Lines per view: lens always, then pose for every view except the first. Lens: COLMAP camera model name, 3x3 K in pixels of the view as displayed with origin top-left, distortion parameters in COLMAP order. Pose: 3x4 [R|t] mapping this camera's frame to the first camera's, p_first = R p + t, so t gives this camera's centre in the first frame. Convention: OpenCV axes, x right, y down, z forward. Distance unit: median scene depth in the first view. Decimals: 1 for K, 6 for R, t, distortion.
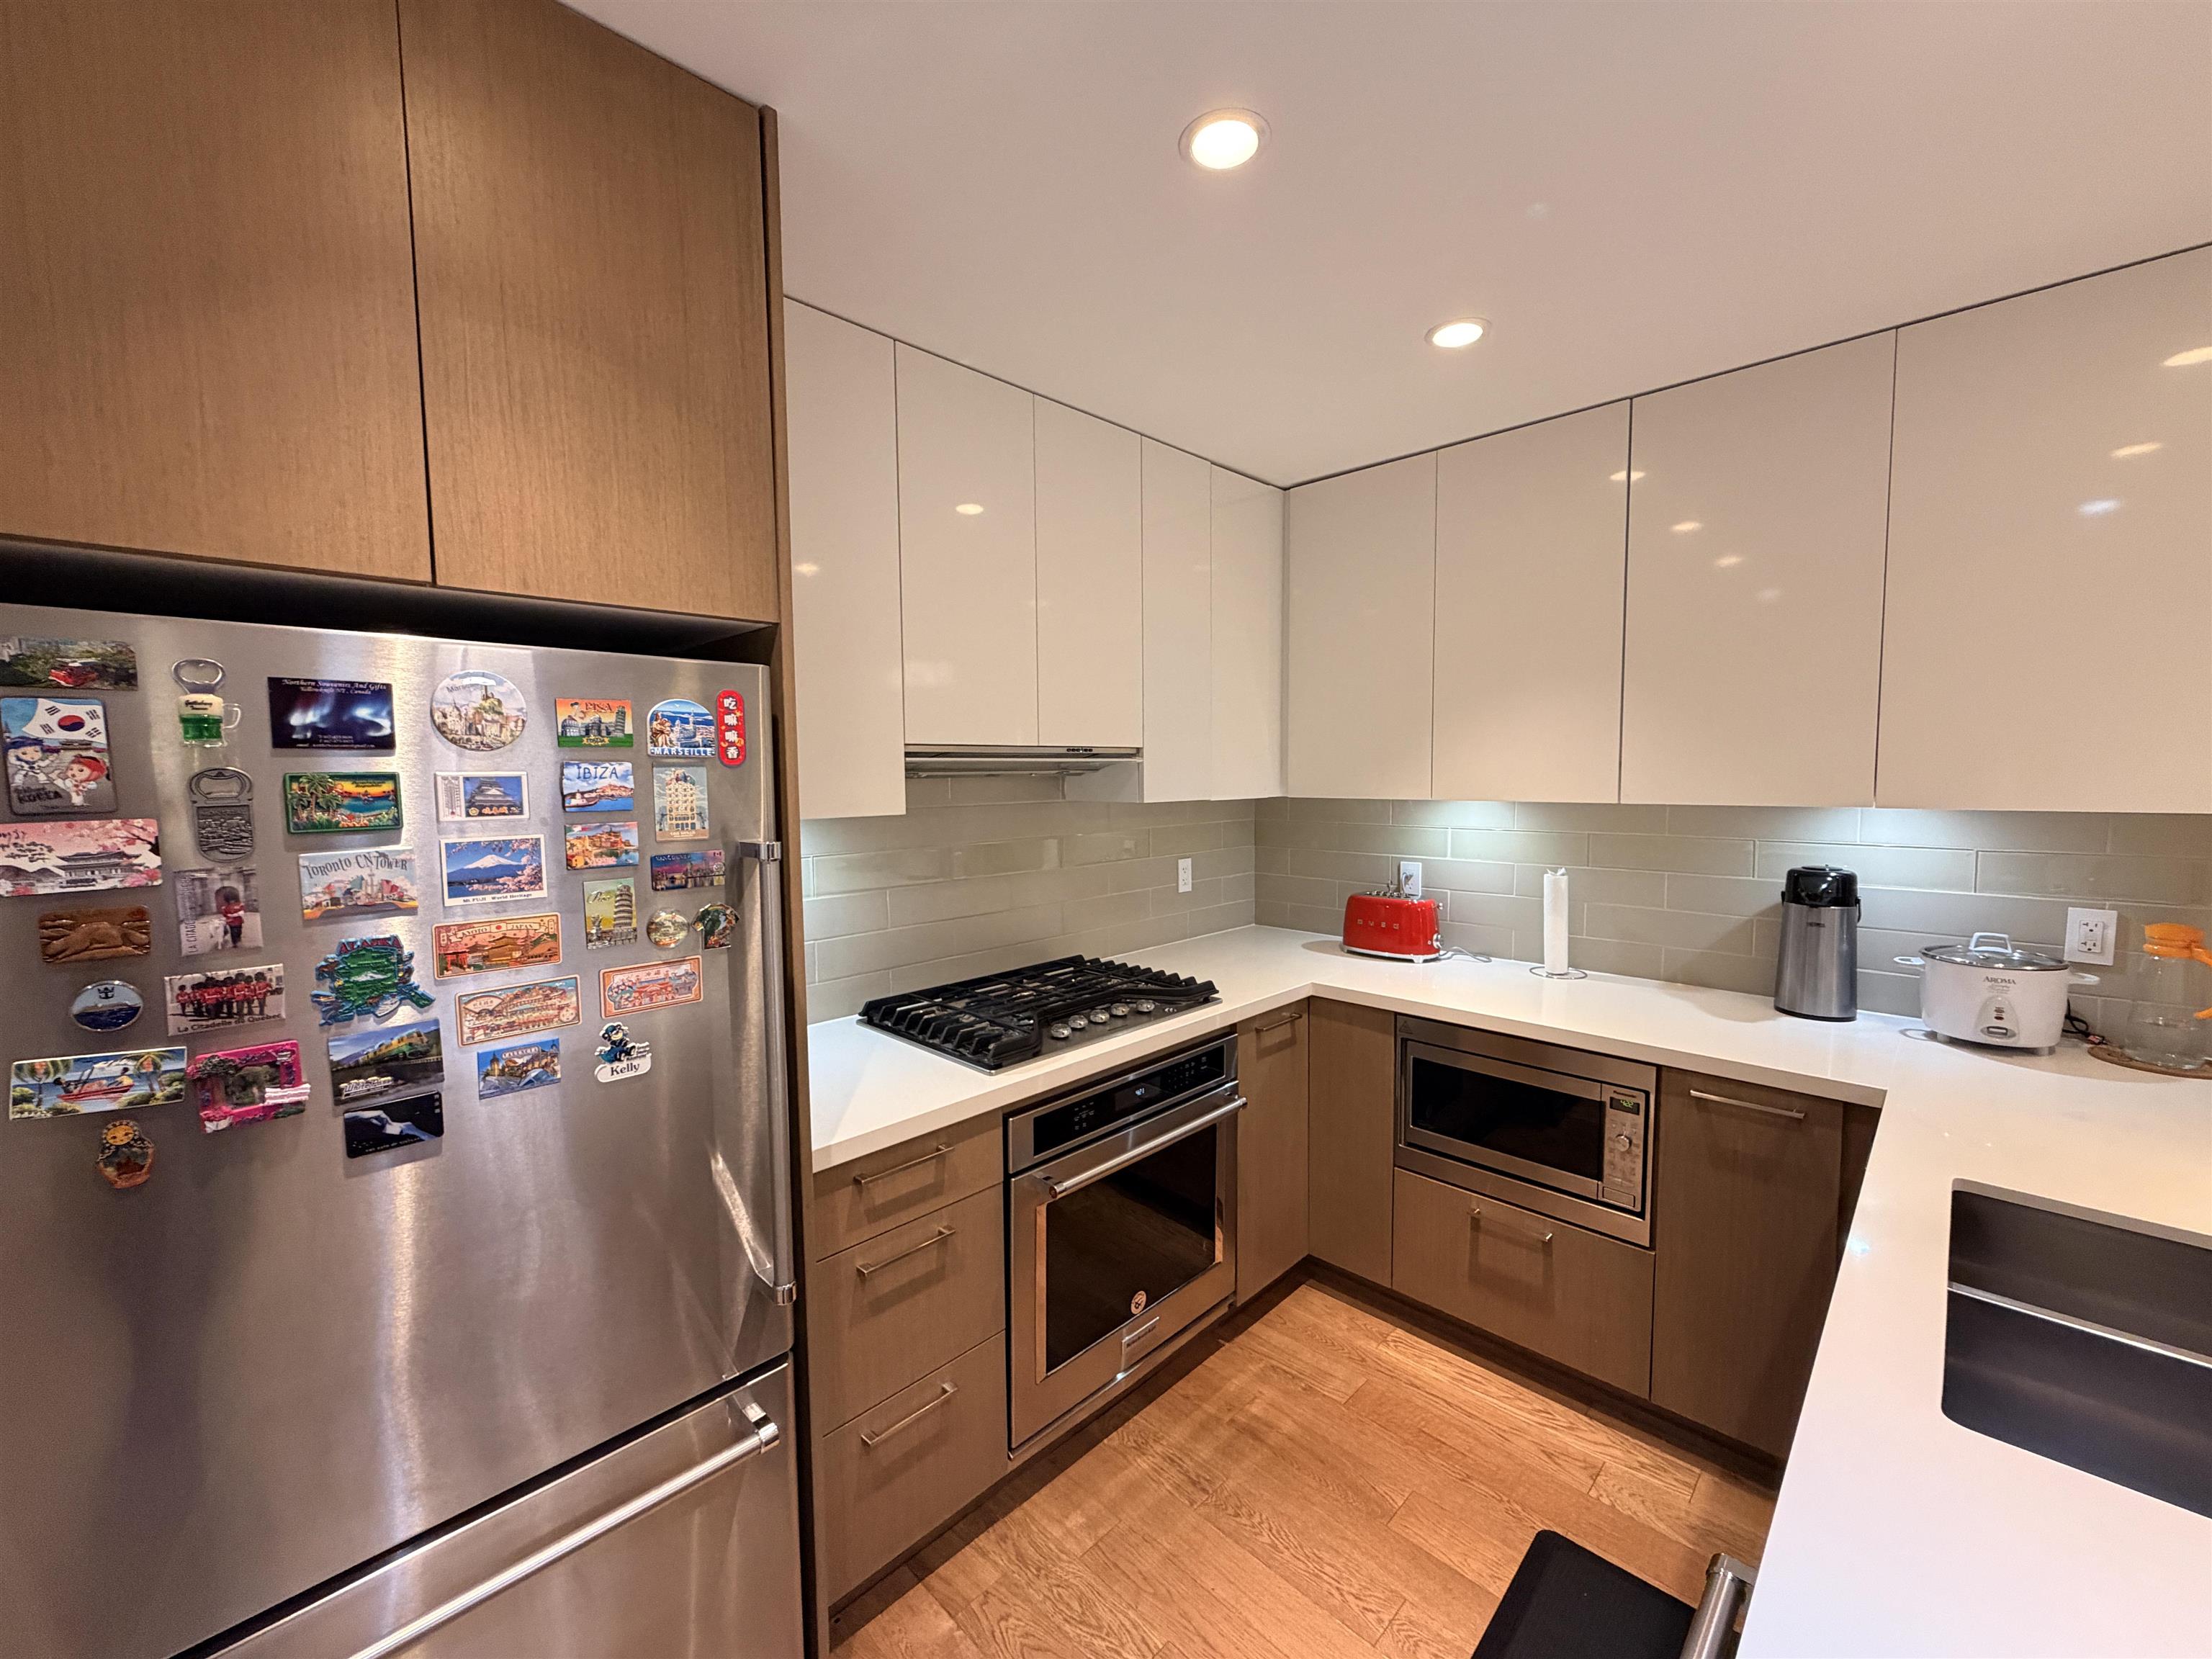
lens RADIAL K [[891.8, 0, 1098.0], [0, 891.8, 823.4], [0, 0, 1]] dist [-0.000437, 0.000355]
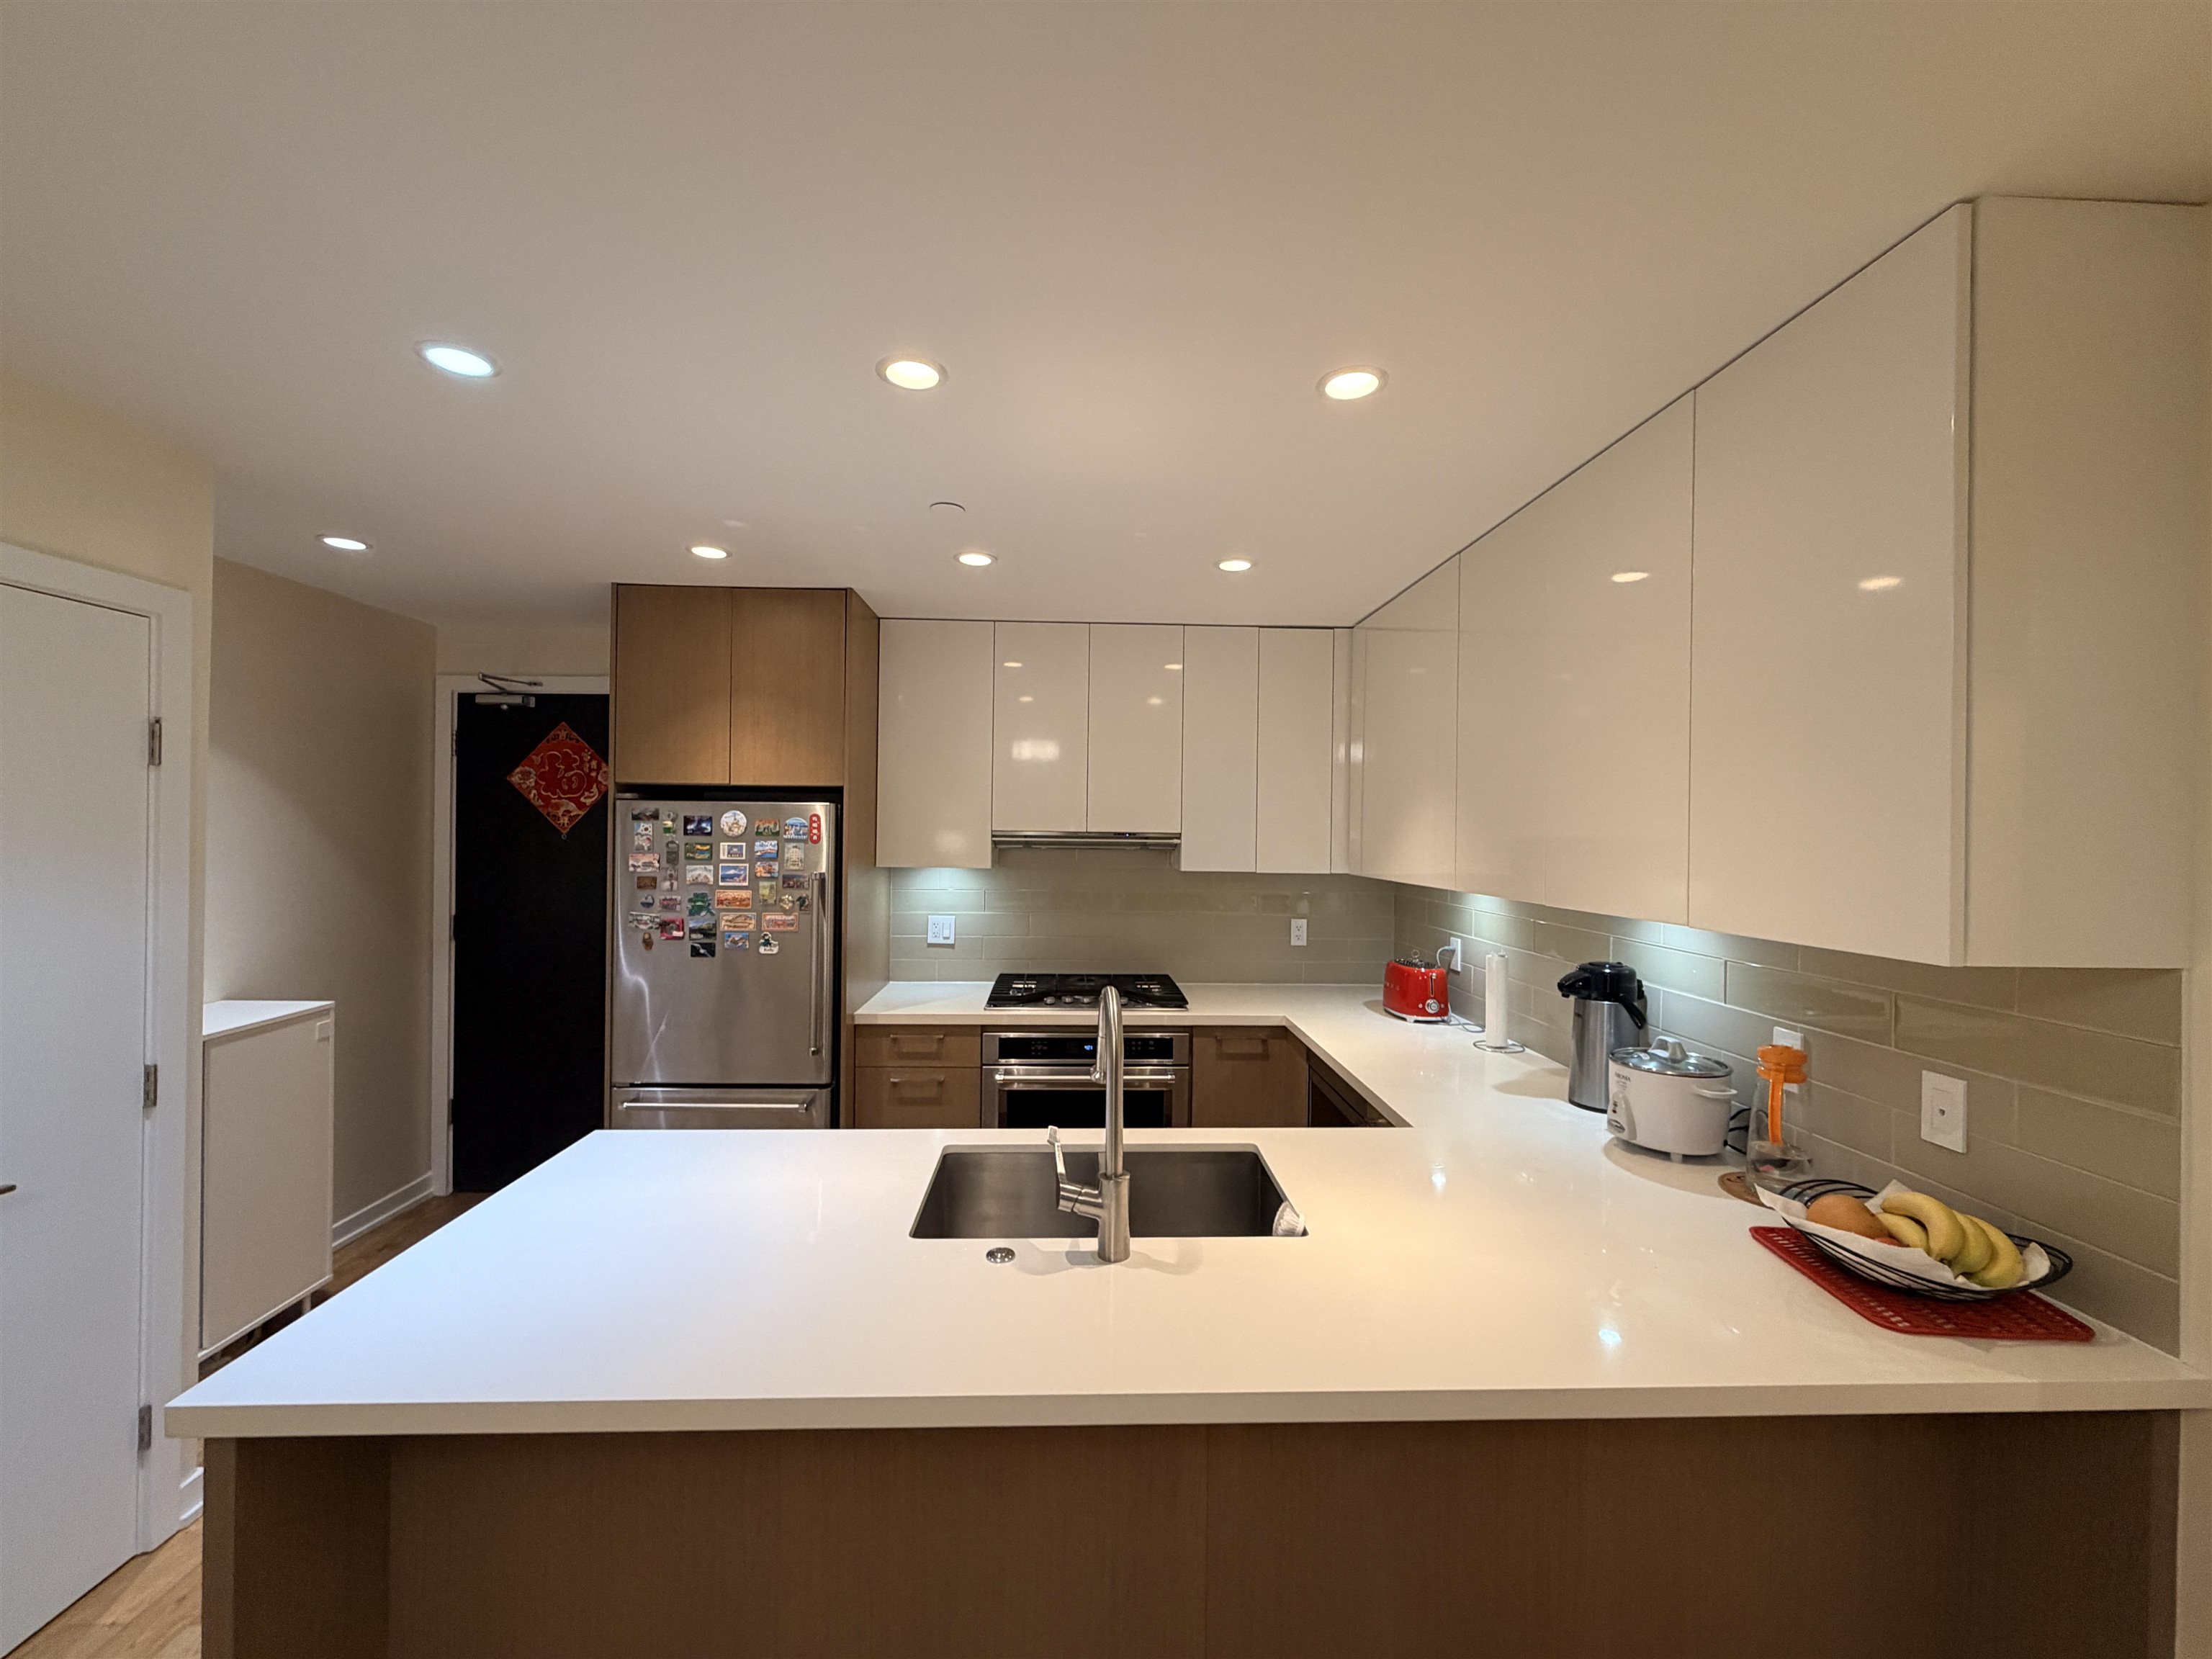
lens RADIAL K [[891.8, 0, 1094.2], [0, 891.8, 826.4], [0, 0, 1]] dist [-0.000437, 0.000355]
pose [[0.722544, 0.016611, -0.691126, 2.148040], [-0.062289, 0.997209, -0.041153, -0.060550], [0.688513, 0.072785, 0.721562, -0.348922]]
